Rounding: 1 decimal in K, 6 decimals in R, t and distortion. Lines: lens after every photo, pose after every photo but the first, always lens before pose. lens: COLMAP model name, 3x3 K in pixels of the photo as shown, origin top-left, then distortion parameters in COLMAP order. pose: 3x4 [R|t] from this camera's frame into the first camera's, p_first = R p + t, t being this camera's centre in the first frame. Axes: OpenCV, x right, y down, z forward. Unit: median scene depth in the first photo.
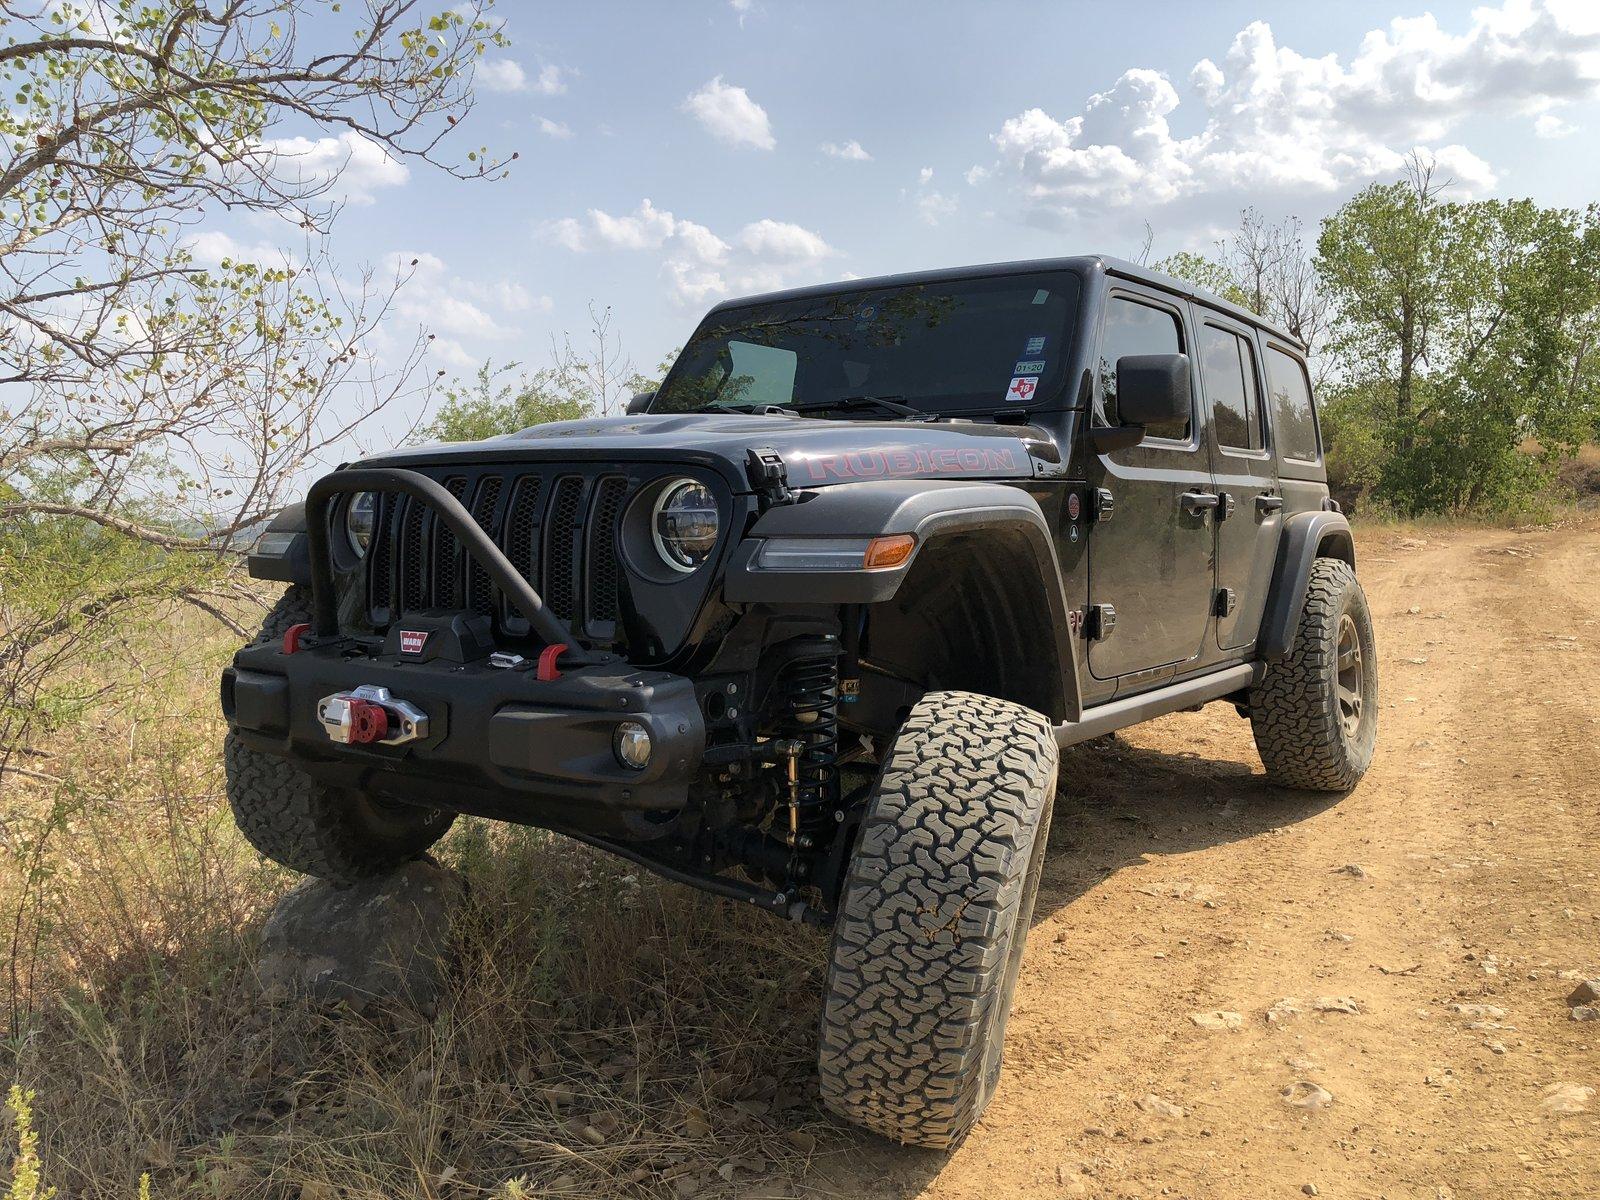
lens RADIAL K [[1310.0, 0, 791.1], [0, 1310.0, 576.2], [0, 0, 1]] dist [0.048685, -0.042783]
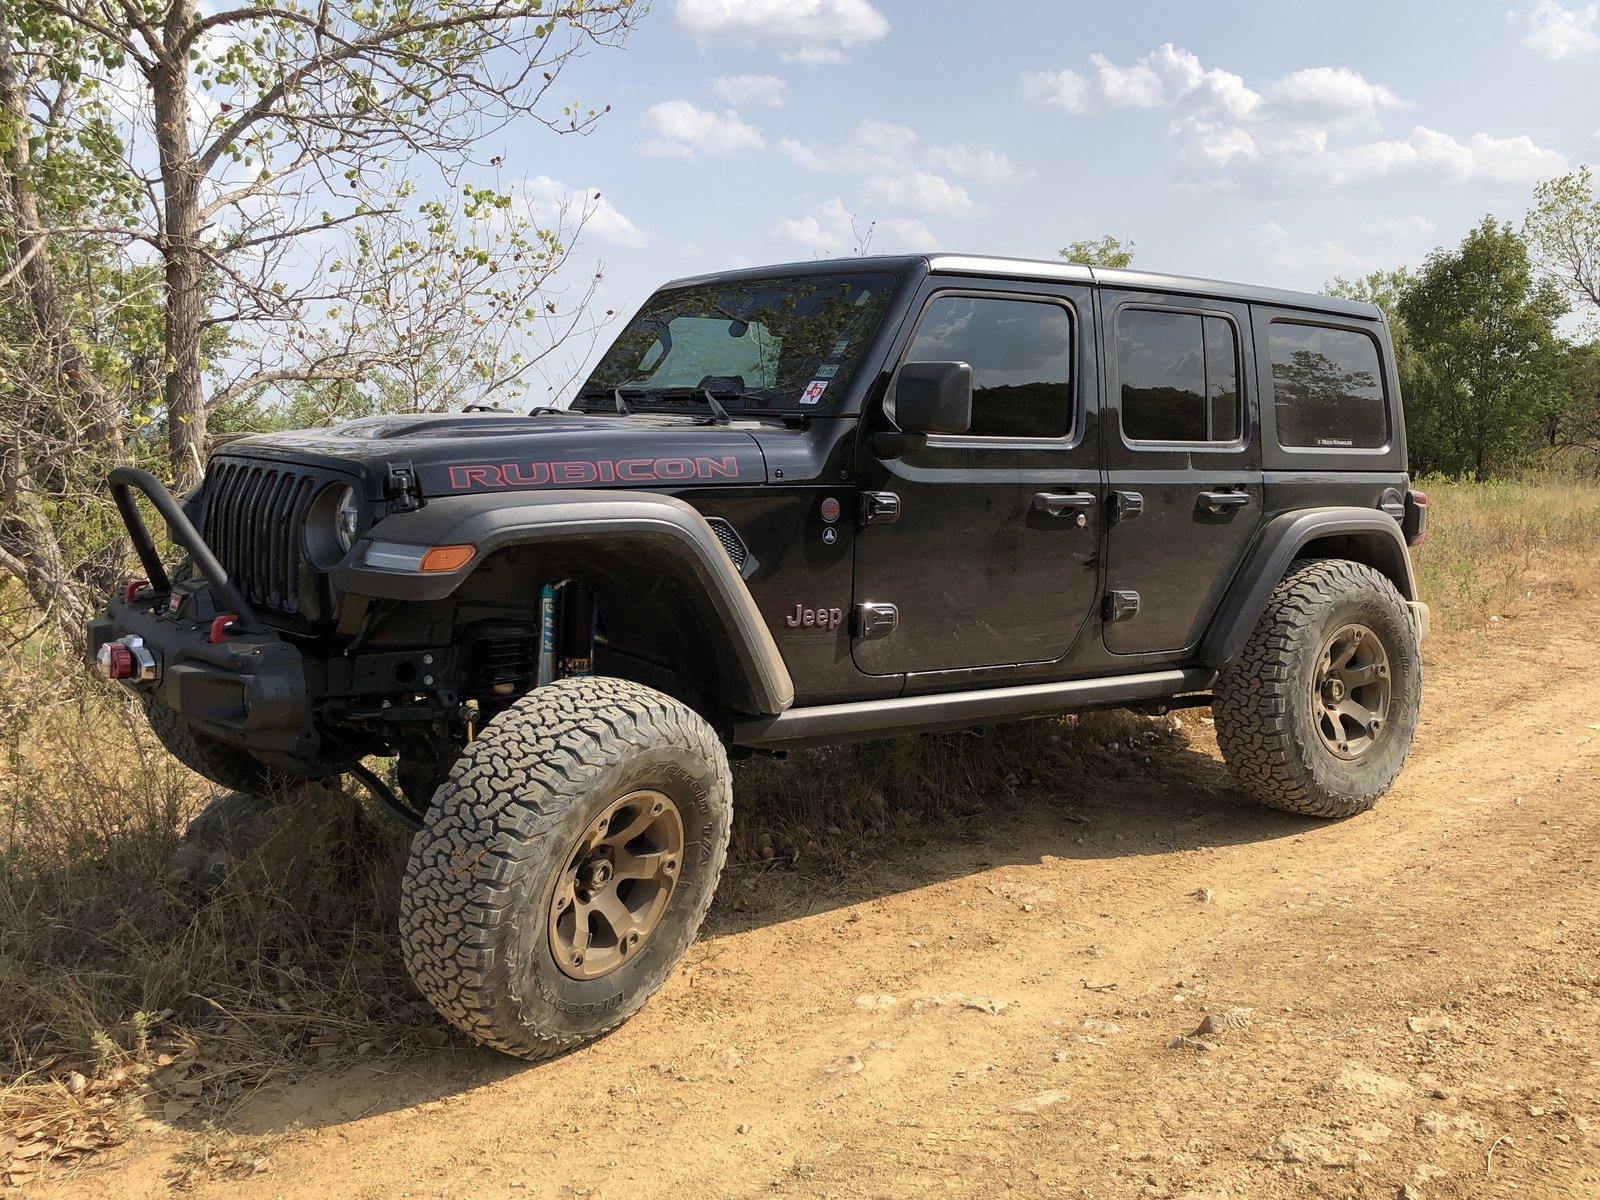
lens RADIAL K [[1540.2, 0, 786.5], [0, 1540.2, 568.7], [0, 0, 1]] dist [0.025209, 0.000000]
pose [[0.949258, 0.062177, -0.308292, 0.646735], [-0.048154, 0.997438, 0.052893, -0.078368], [0.310791, -0.035363, 0.949820, -0.198918]]
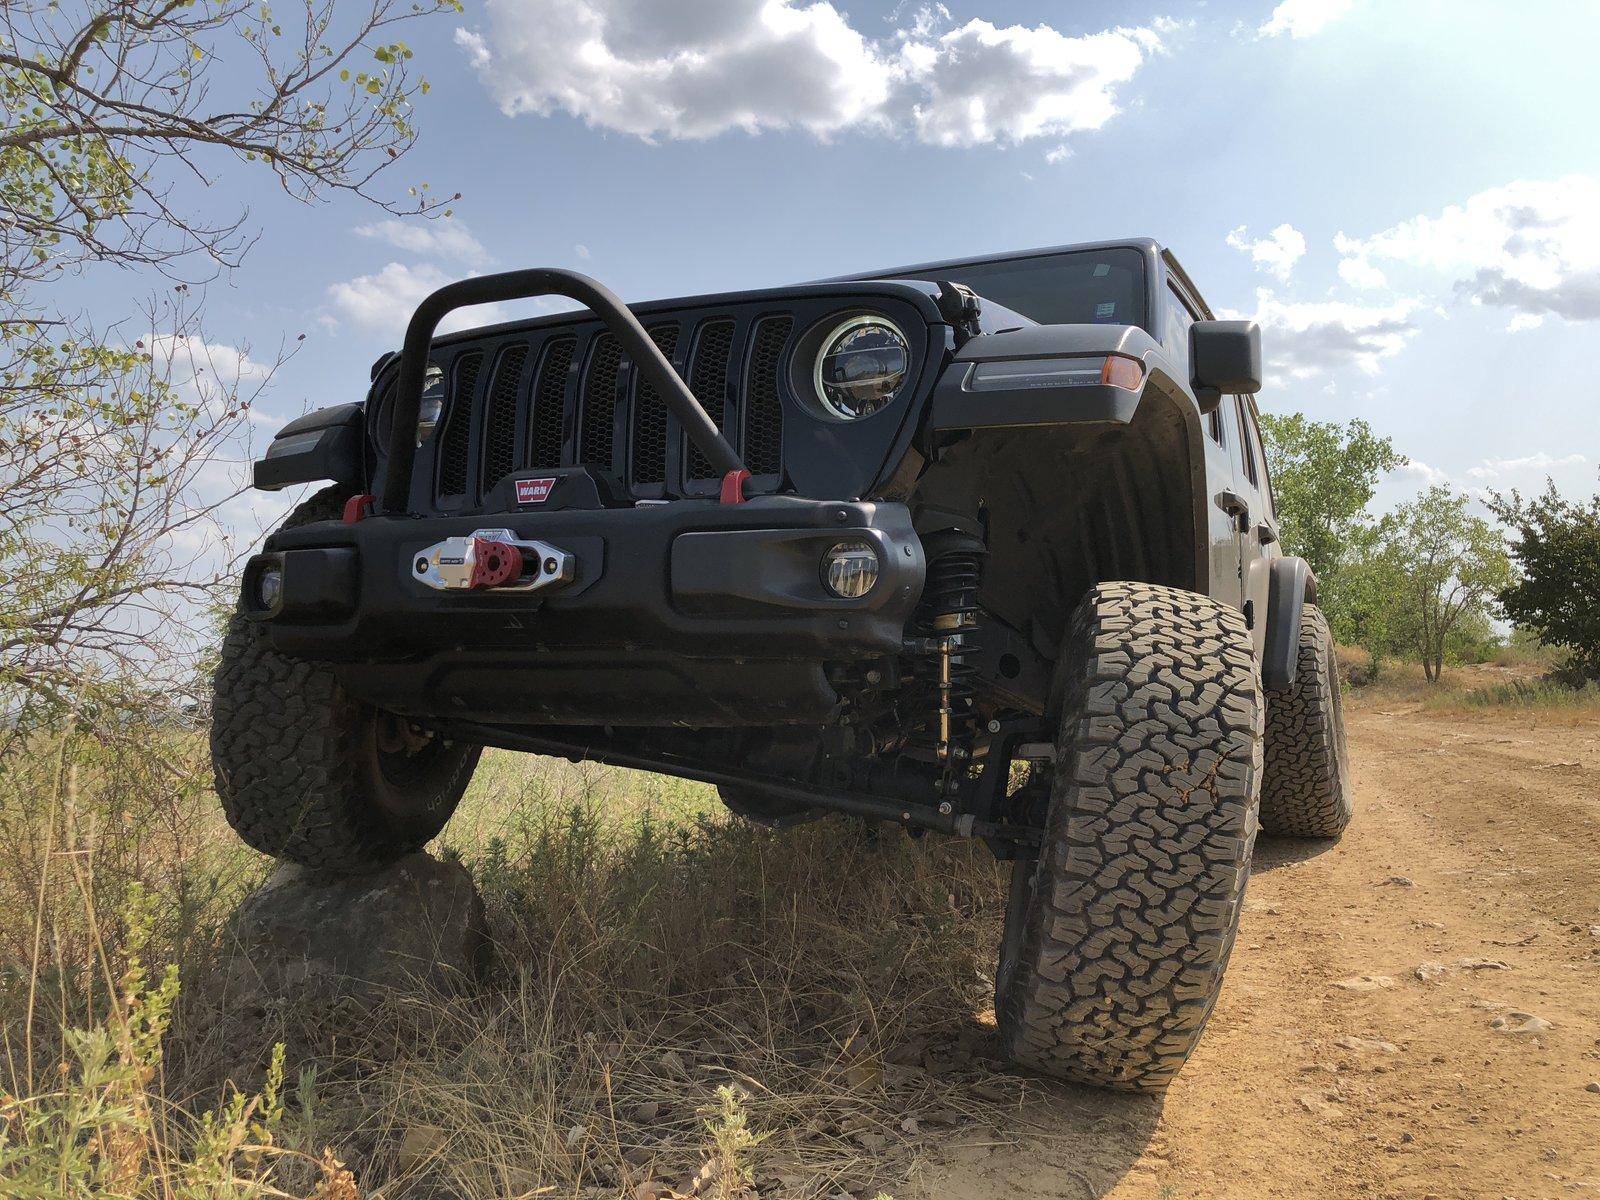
lens RADIAL K [[1310.0, 0, 817.6], [0, 1310.0, 571.7], [0, 0, 1]] dist [0.048685, -0.042783]
pose [[0.985084, 0.031827, 0.169102, -0.223236], [-0.005233, 0.987832, -0.155438, 0.208169], [-0.171992, 0.152235, 0.973264, 0.139144]]
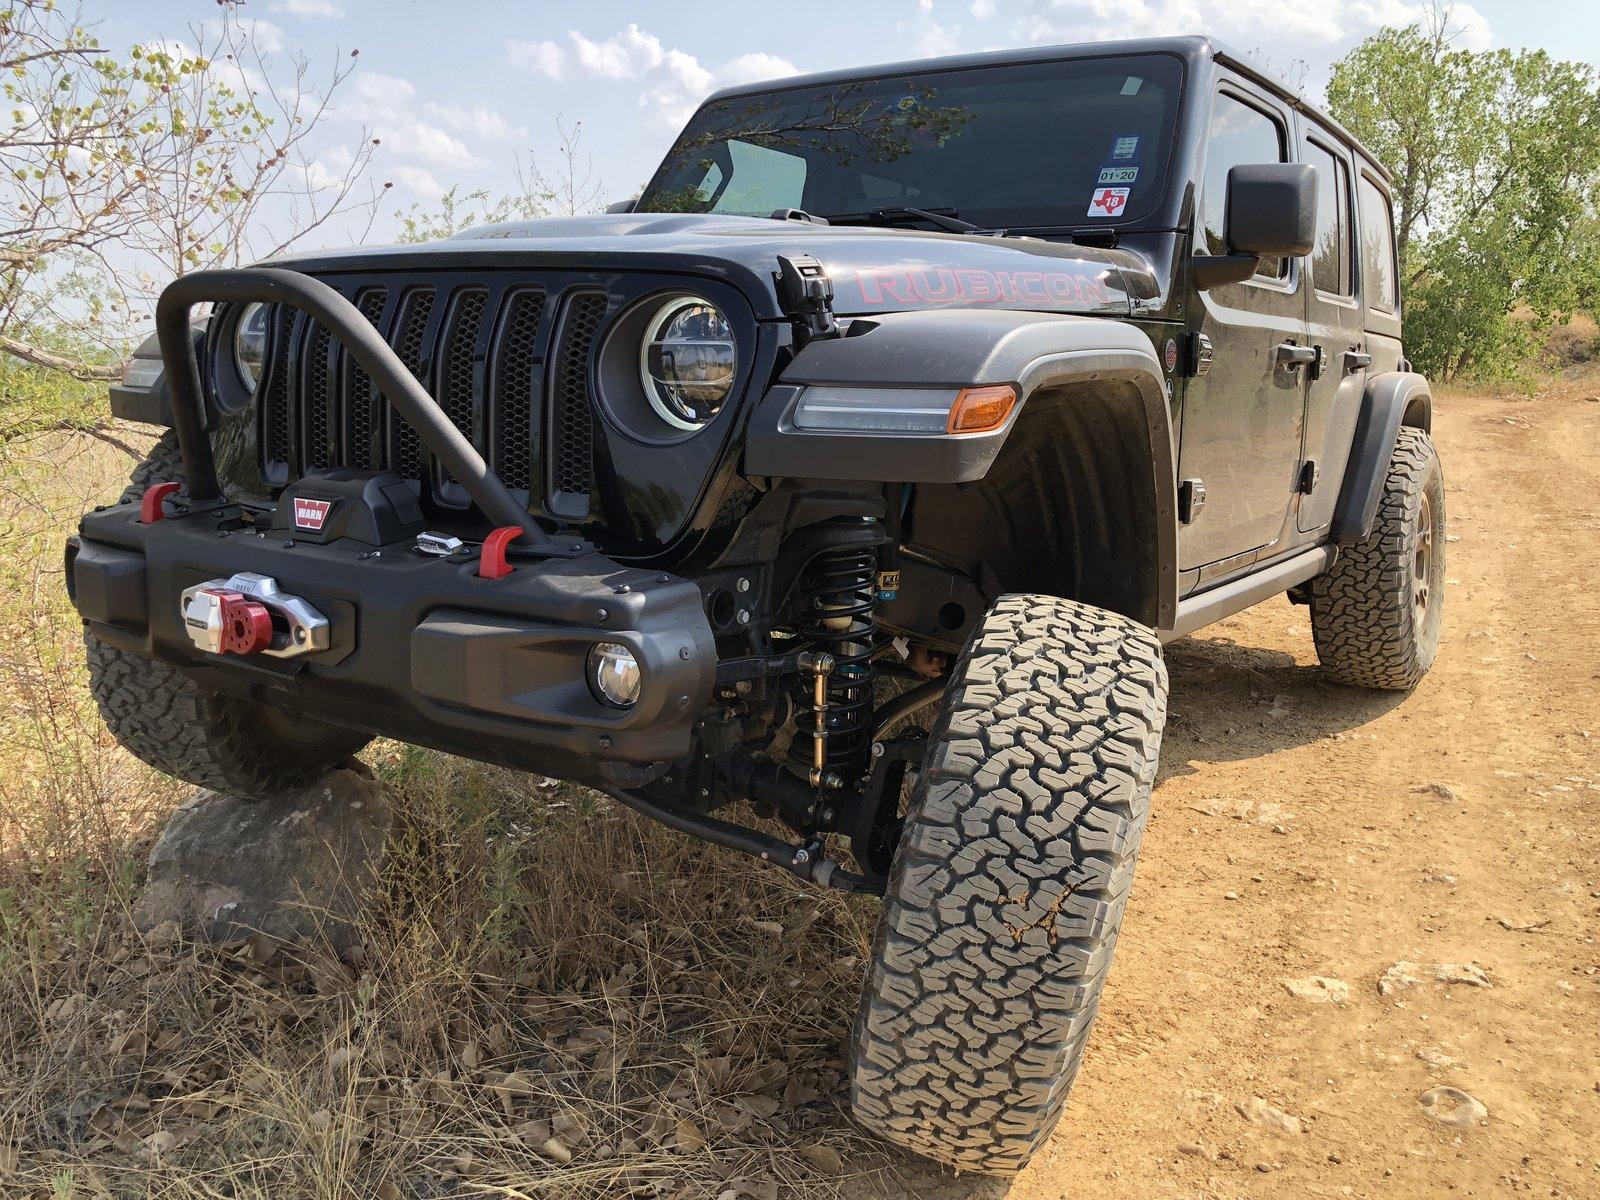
lens RADIAL K [[1310.0, 0, 807.4], [0, 1310.0, 588.9], [0, 0, 1]] dist [0.048685, -0.042783]
pose [[0.999030, 0.022706, 0.037729, -0.034681], [-0.027154, 0.992170, 0.121907, -0.004966], [-0.034665, -0.122814, 0.991824, 0.232672]]
